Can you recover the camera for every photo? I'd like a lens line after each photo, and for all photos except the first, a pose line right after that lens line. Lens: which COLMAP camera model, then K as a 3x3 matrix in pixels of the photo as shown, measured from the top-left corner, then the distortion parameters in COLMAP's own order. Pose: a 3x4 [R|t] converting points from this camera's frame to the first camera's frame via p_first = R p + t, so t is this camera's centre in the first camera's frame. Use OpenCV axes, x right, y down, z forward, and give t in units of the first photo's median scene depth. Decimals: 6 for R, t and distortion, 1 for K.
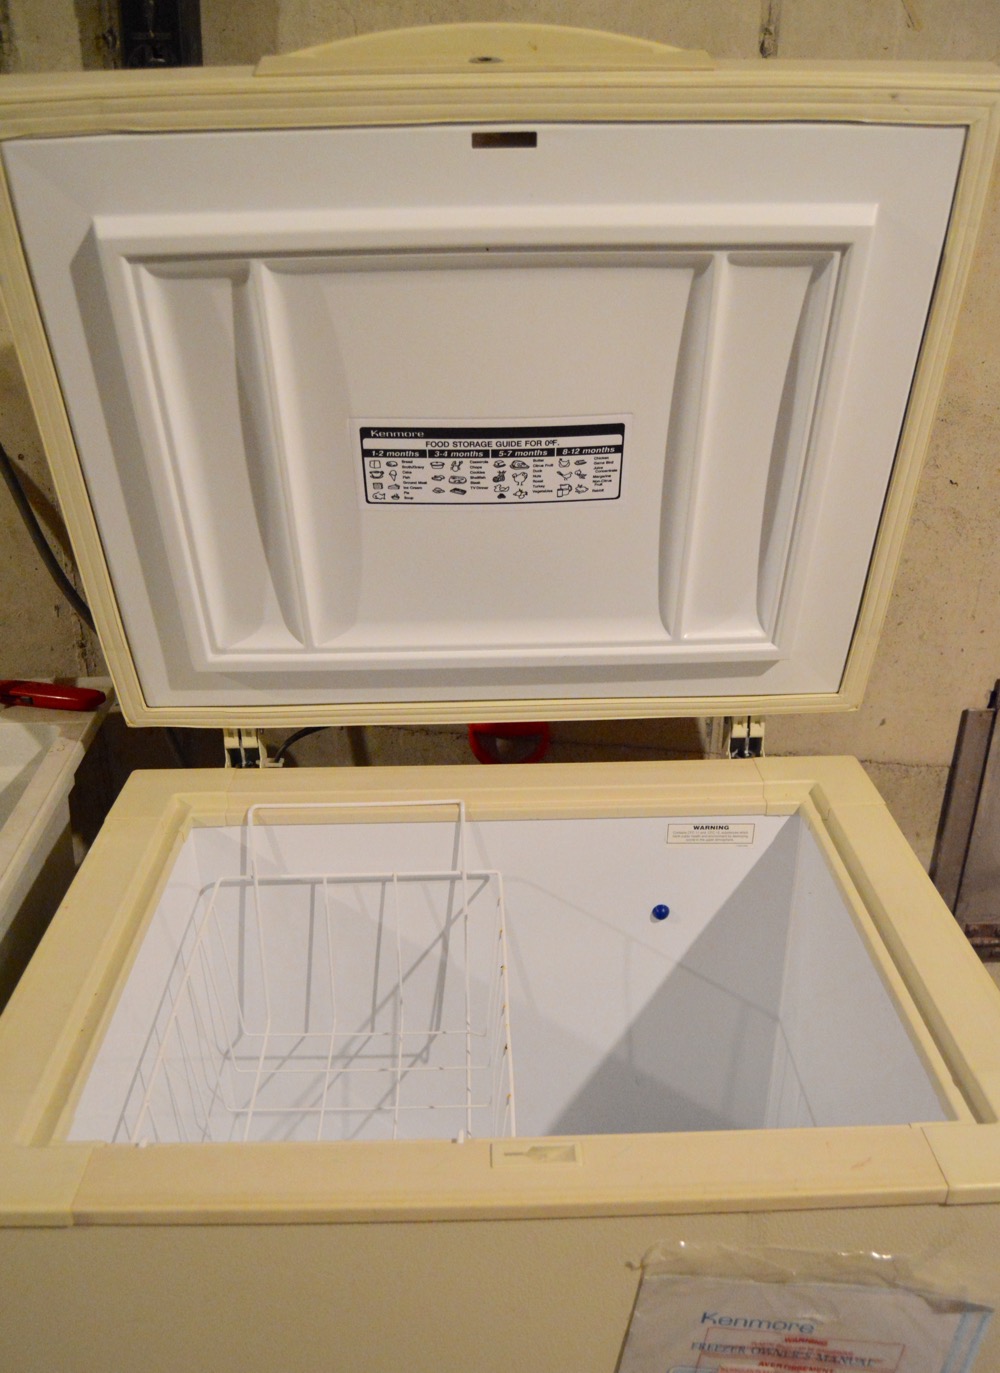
lens RADIAL K [[1239.4, 0, 500.0], [0, 1239.4, 686.5], [0, 0, 1]] dist [-0.180700, 0.007203]
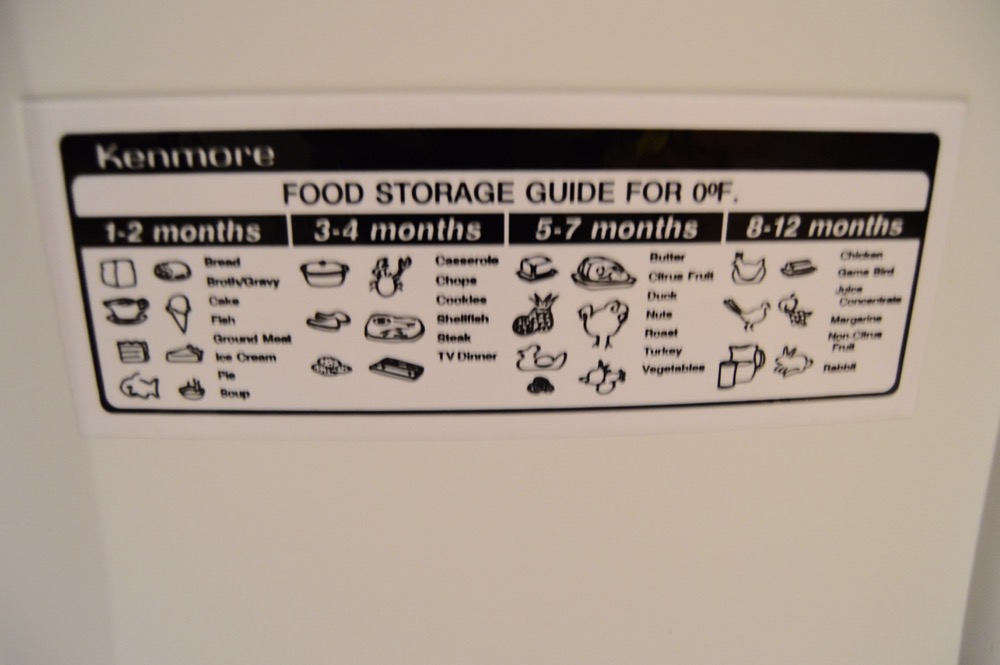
lens RADIAL K [[802.9, 0, 500.0], [0, 802.9, 332.5], [0, 0, 1]] dist [-0.087315, 0.015303]
pose [[0.999271, -0.002024, 0.038131, -0.016297], [0.015279, 0.936359, -0.350710, -0.098235], [-0.034995, 0.351037, 0.935707, 0.817268]]
